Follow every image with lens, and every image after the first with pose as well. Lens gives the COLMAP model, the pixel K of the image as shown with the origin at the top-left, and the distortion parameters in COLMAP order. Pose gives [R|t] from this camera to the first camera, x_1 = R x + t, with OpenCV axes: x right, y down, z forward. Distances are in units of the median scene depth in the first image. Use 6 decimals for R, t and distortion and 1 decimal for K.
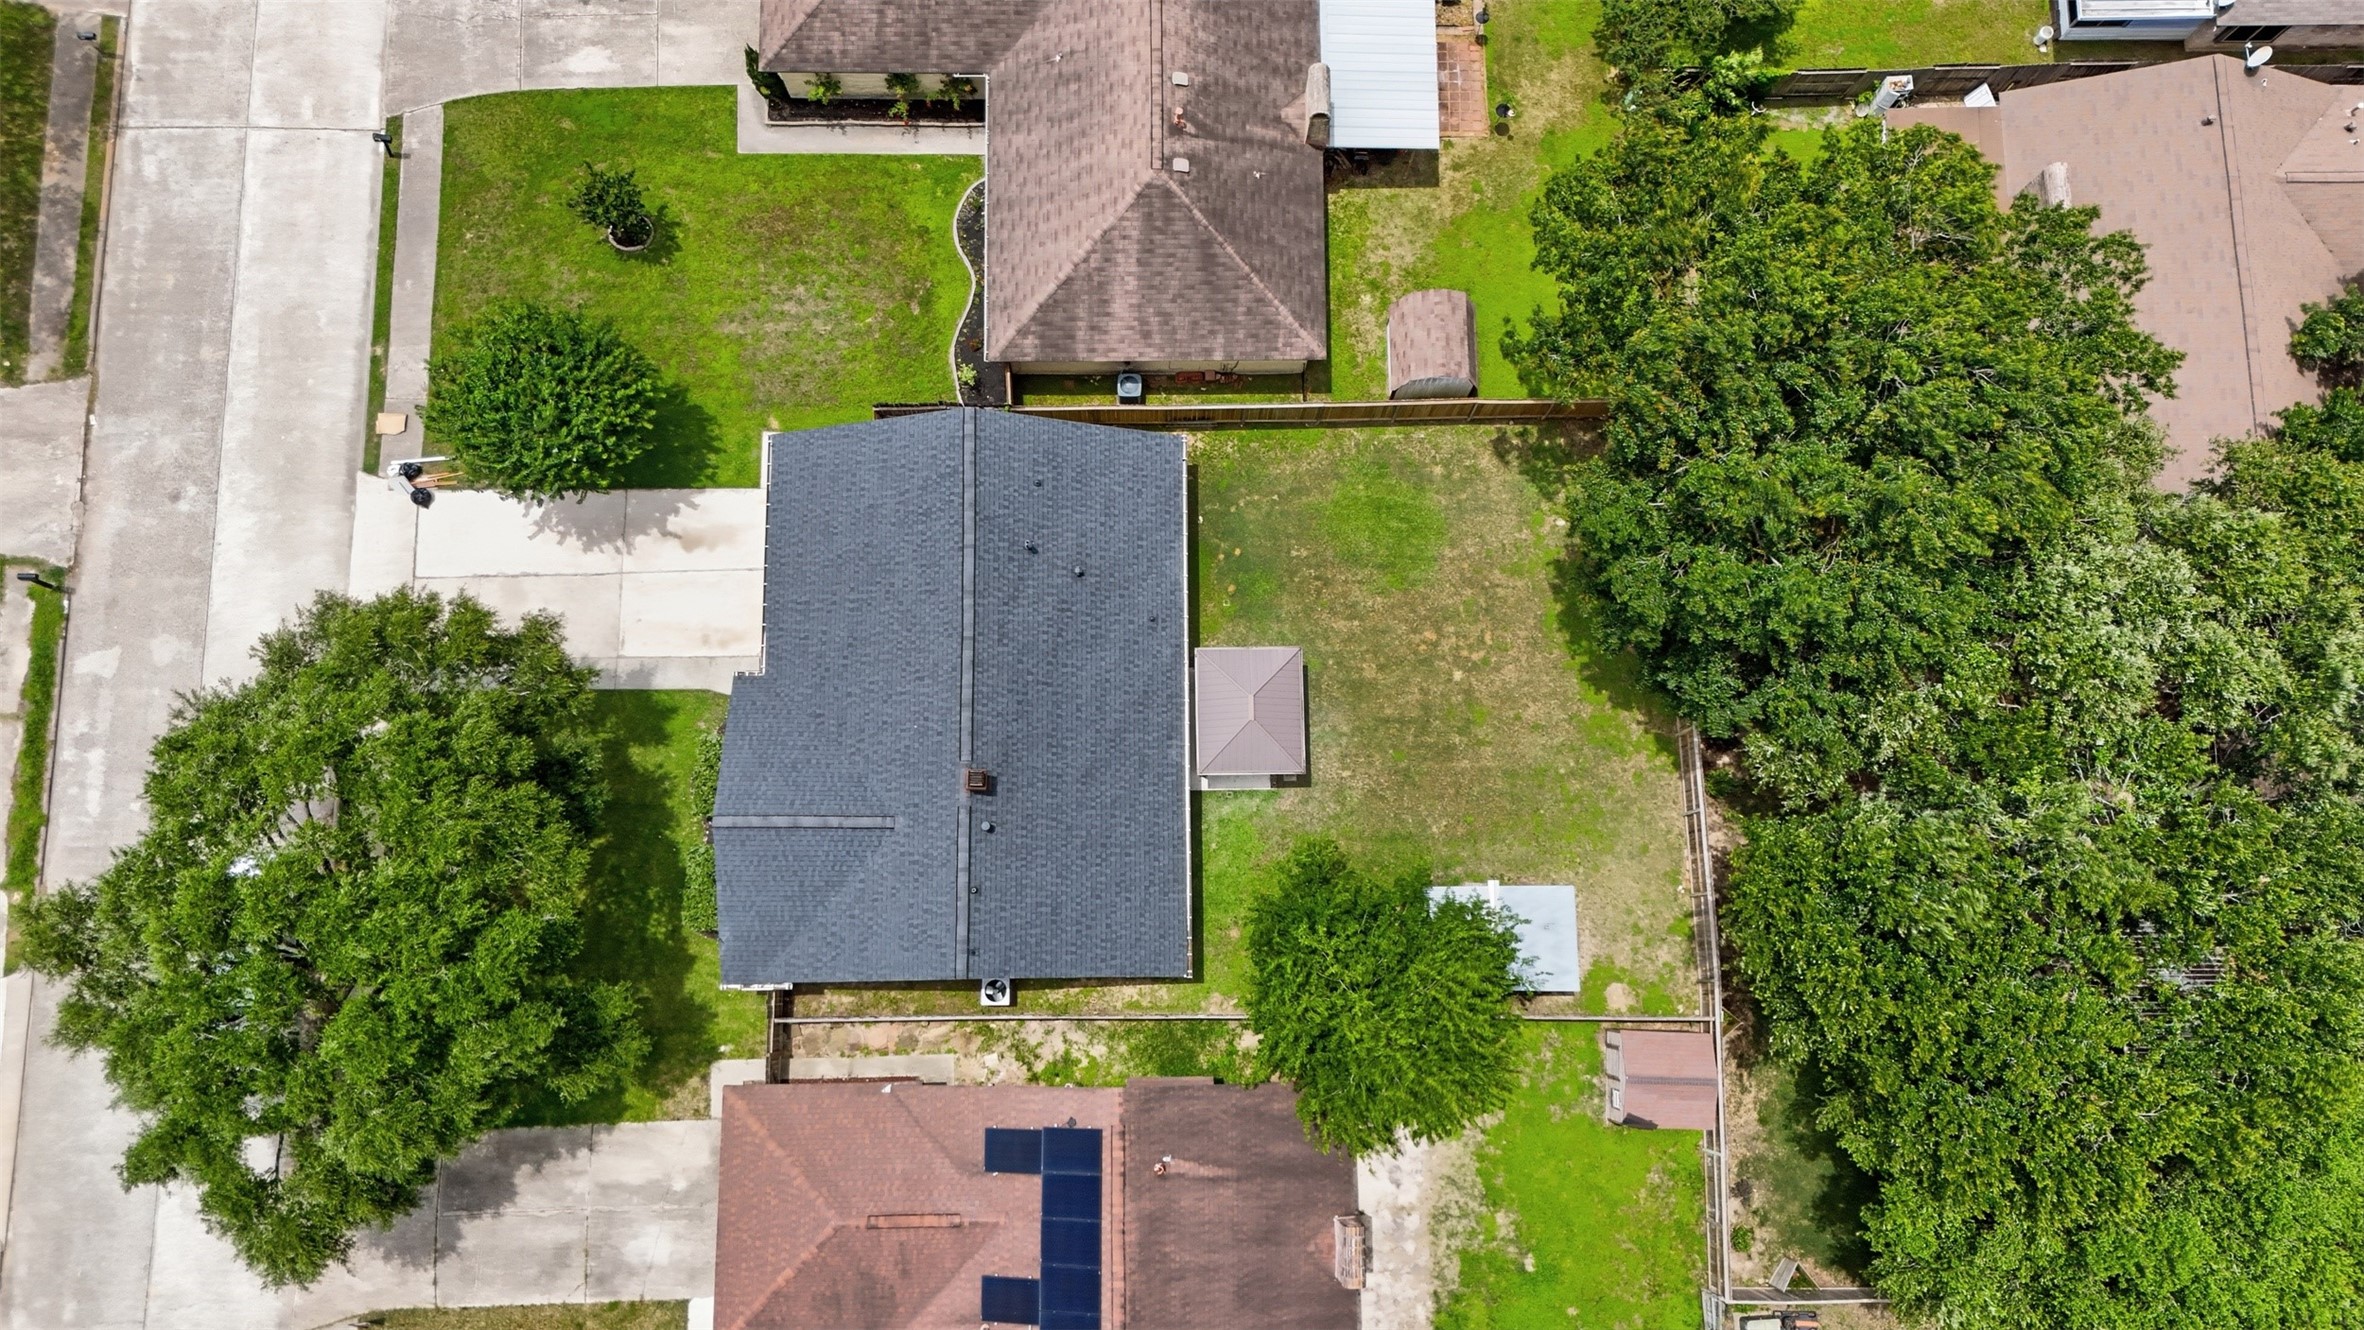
lens RADIAL K [[1680.3, 0, 1184.2], [0, 1680.3, 670.9], [0, 0, 1]] dist [0.020342, -0.000289]
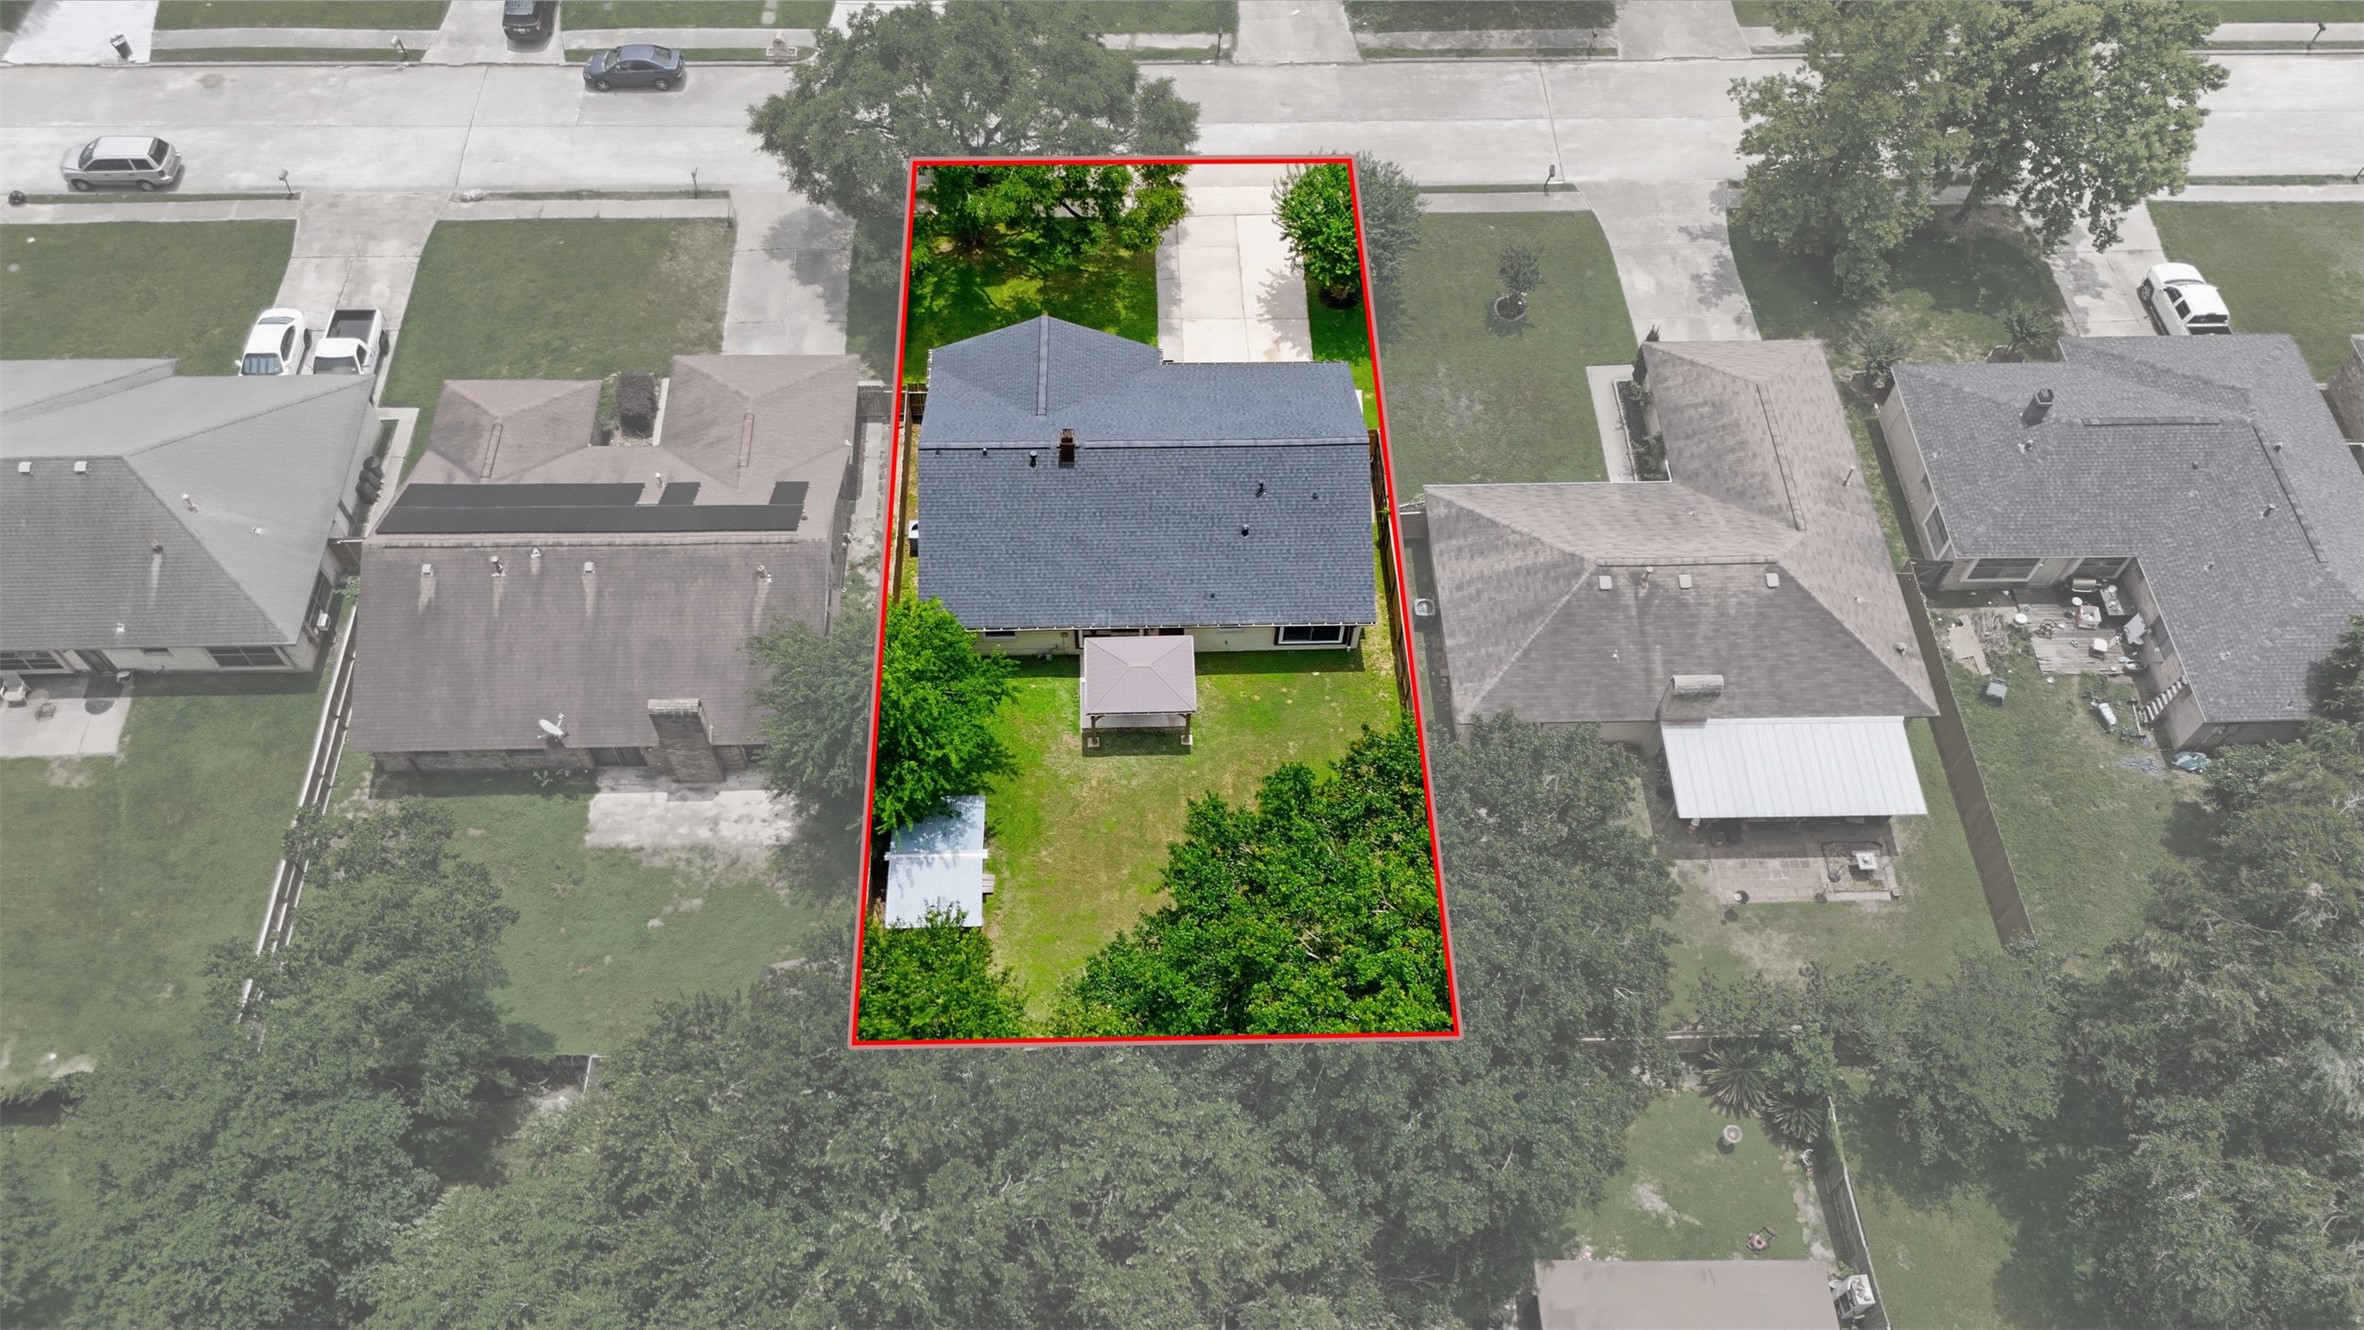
lens RADIAL K [[1680.3, 0, 1184.2], [0, 1680.3, 670.9], [0, 0, 1]] dist [0.020342, -0.000289]
pose [[0.026909, 0.833460, -0.551924, 0.637795], [-0.988597, 0.104020, 0.108882, -0.125592], [0.148160, 0.542701, 0.826756, 0.032362]]
